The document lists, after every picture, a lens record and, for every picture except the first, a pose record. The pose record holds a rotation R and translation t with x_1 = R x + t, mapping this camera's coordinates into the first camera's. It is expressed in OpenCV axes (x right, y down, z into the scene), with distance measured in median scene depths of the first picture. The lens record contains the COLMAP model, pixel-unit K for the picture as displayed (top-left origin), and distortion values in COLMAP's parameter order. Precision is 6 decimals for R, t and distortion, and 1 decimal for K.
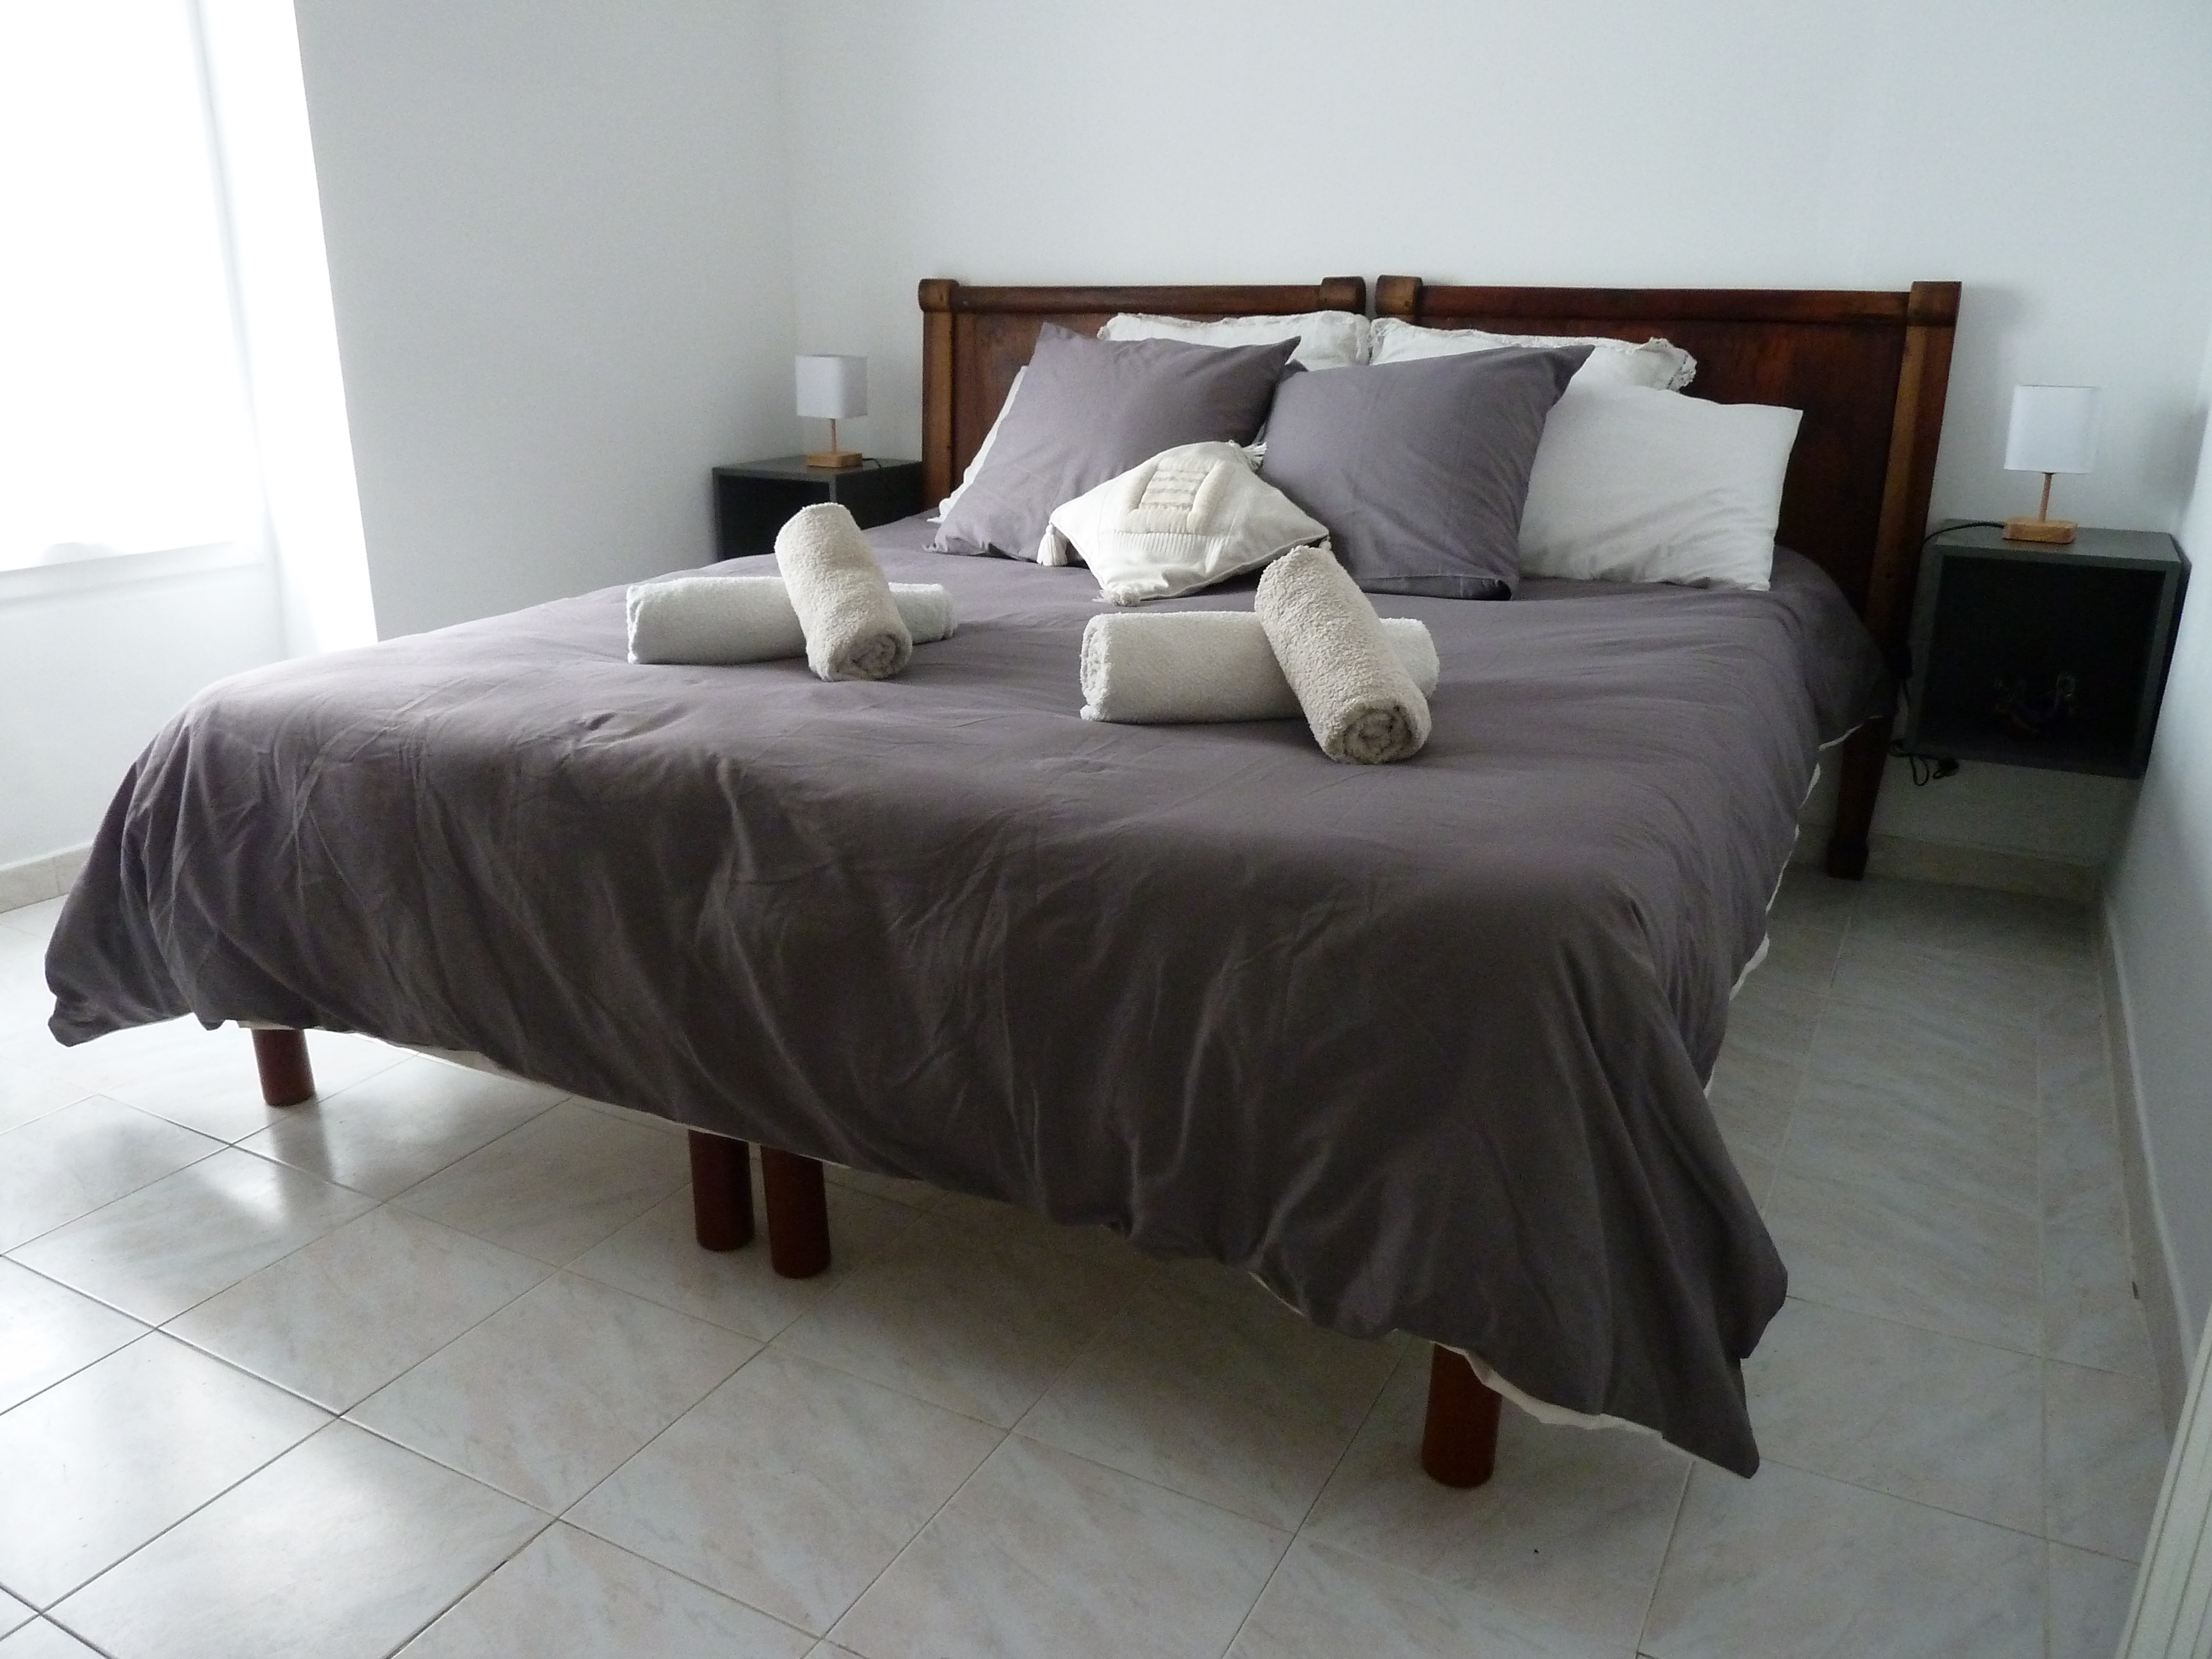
lens RADIAL K [[1645.8, 0, 1110.5], [0, 1645.8, 829.5], [0, 0, 1]] dist [-0.040318, 0.011239]
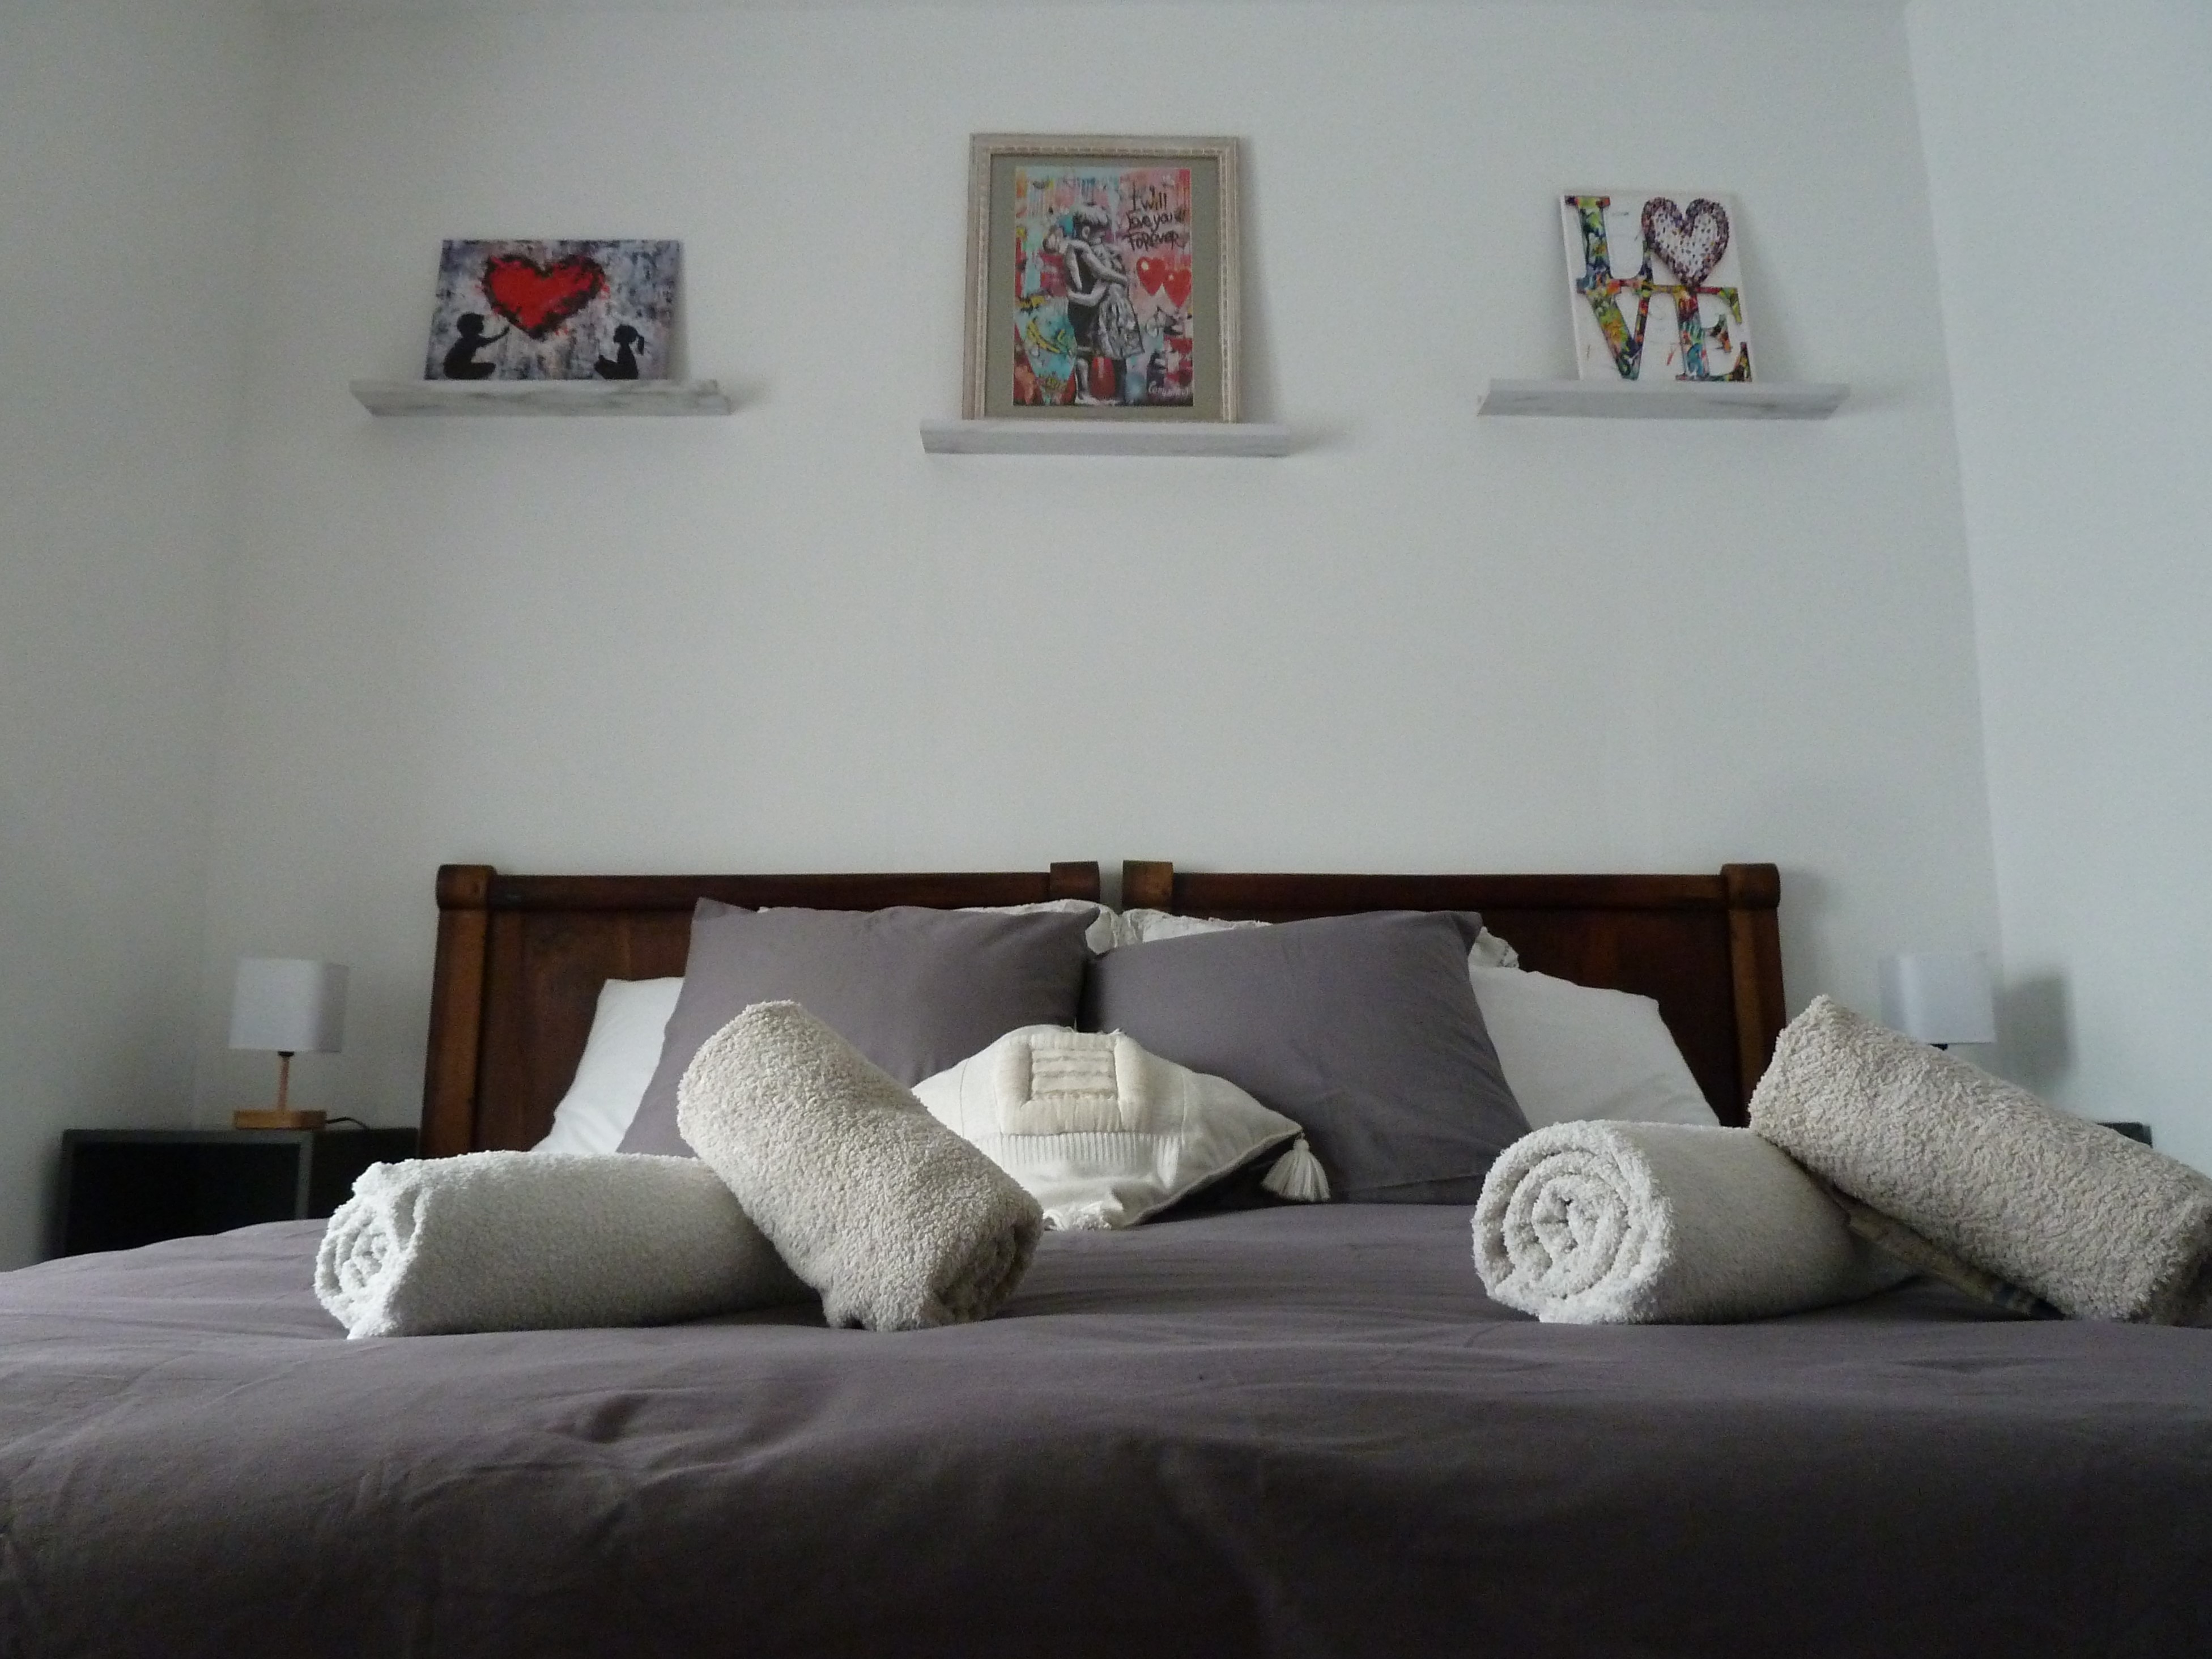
lens RADIAL K [[1683.9, 0, 1106.0], [0, 1683.9, 829.5], [0, 0, 1]] dist [-0.035641, 0.000664]
pose [[0.882592, 0.069582, 0.464962, -0.254169], [0.151112, 0.894523, -0.420707, -0.007591], [-0.445193, 0.441574, 0.778984, 0.397644]]
